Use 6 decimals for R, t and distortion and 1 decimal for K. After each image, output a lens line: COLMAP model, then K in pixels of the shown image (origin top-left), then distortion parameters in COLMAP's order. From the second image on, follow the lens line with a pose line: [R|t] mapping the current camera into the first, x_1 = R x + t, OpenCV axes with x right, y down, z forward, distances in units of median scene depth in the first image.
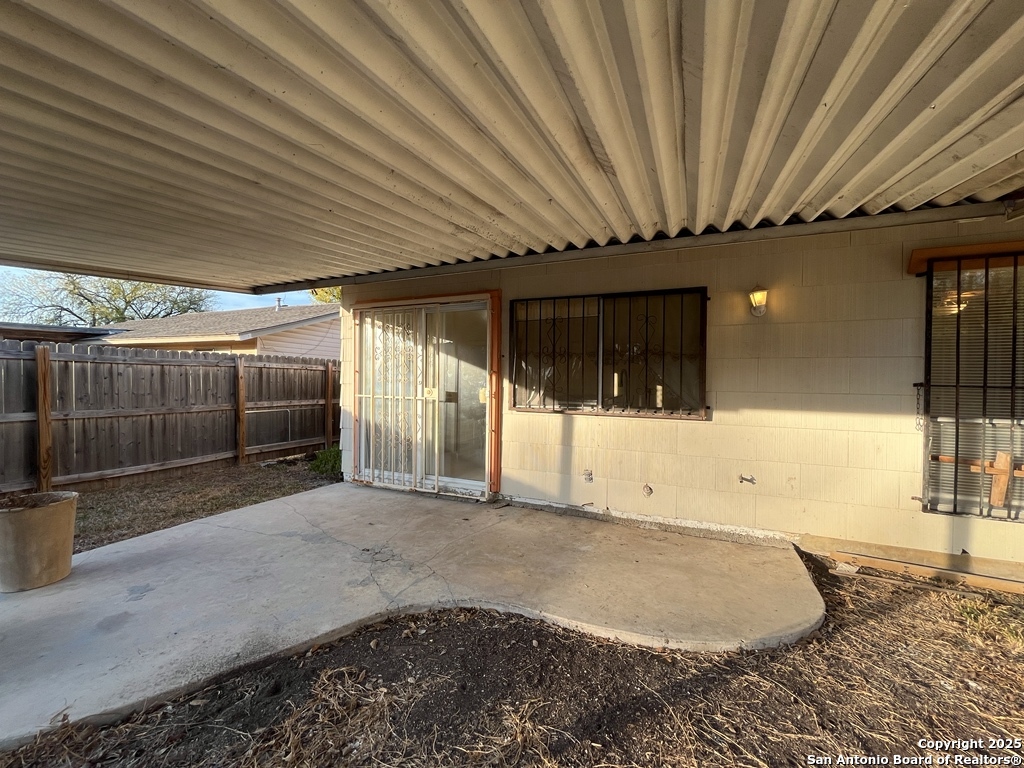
lens RADIAL K [[413.2, 0, 512.7], [0, 413.2, 382.5], [0, 0, 1]] dist [0.000626, -0.001158]
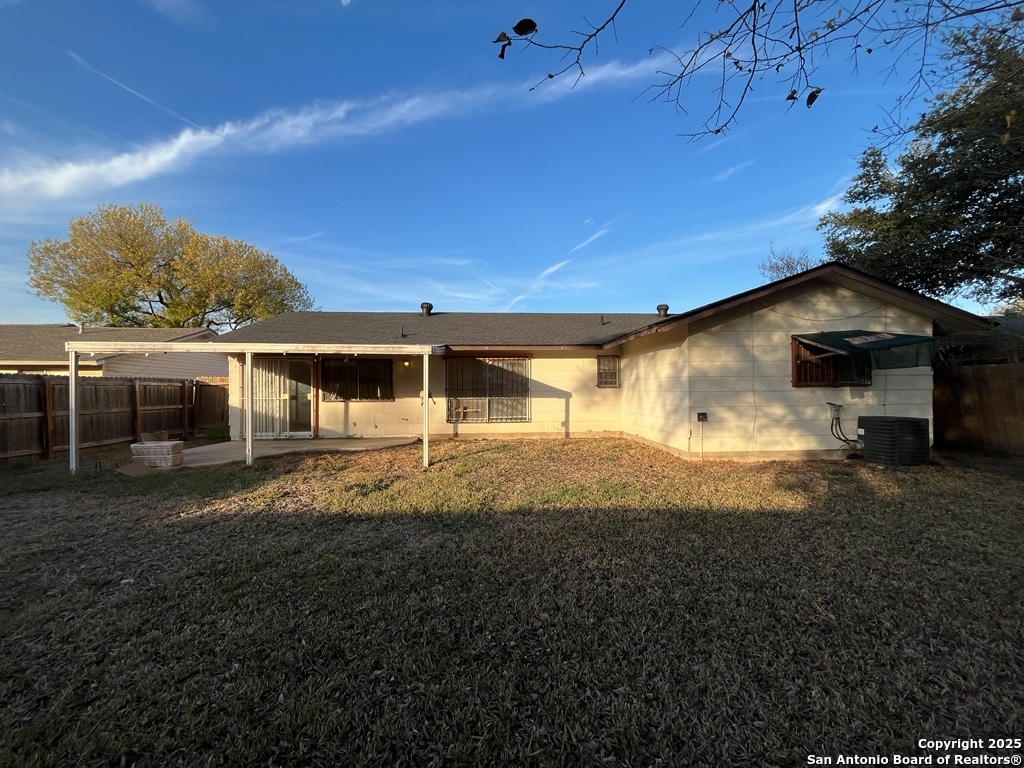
lens RADIAL K [[413.2, 0, 518.3], [0, 413.2, 387.2], [0, 0, 1]] dist [0.000626, -0.001158]
pose [[0.885172, -0.016062, 0.464987, -0.111664], [0.020813, 0.999770, -0.005086, 0.014737], [-0.464799, 0.014179, 0.885303, -1.700548]]
